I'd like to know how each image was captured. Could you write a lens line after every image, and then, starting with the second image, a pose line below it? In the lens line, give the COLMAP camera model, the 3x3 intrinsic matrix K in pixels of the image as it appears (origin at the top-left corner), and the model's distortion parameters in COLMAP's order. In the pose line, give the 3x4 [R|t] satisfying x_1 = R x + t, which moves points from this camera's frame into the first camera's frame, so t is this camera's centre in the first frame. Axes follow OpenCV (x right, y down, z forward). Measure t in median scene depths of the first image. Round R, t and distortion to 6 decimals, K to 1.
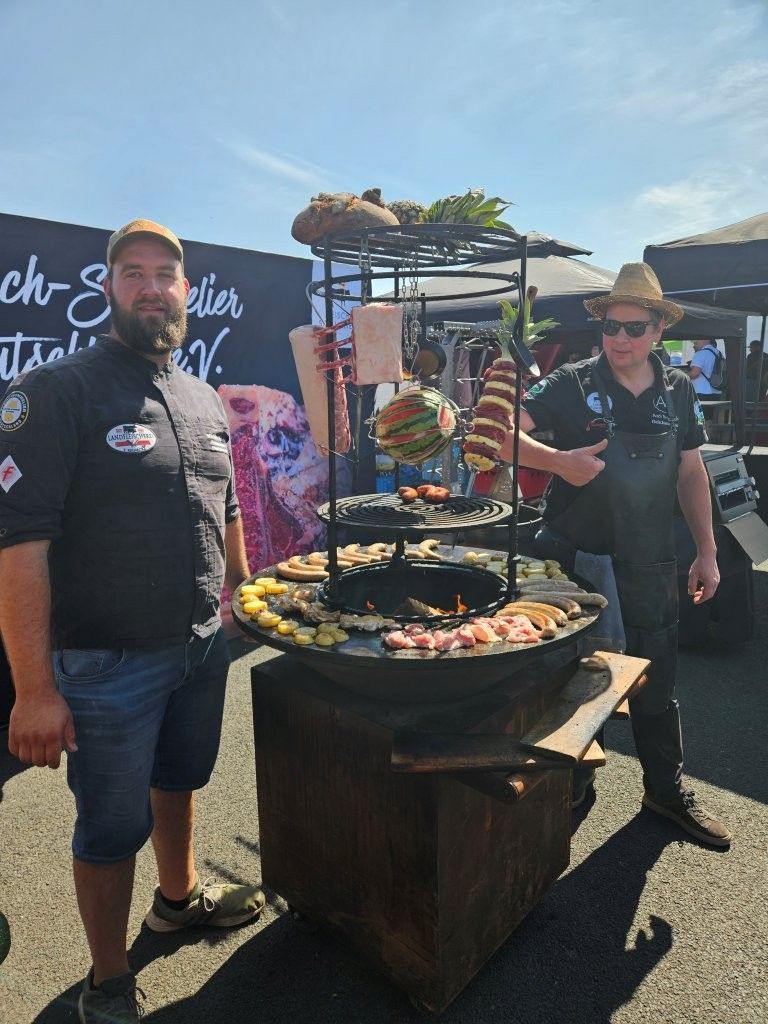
lens RADIAL K [[719.8, 0, 376.8], [0, 719.8, 512.5], [0, 0, 1]] dist [0.079399, -0.071162]
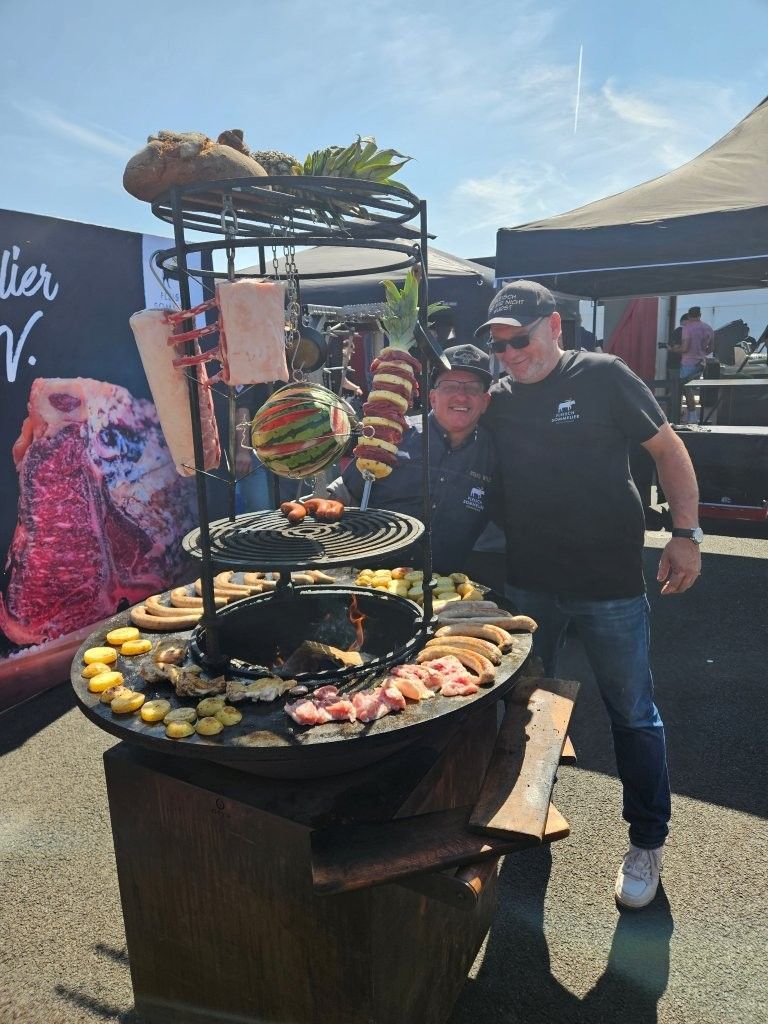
lens RADIAL K [[719.8, 0, 398.3], [0, 719.8, 500.5], [0, 0, 1]] dist [0.079399, -0.071162]
pose [[0.970062, -0.065468, 0.233865, -0.032136], [0.064338, 0.997850, 0.012464, -0.040340], [-0.234178, 0.002956, 0.972189, 0.160765]]
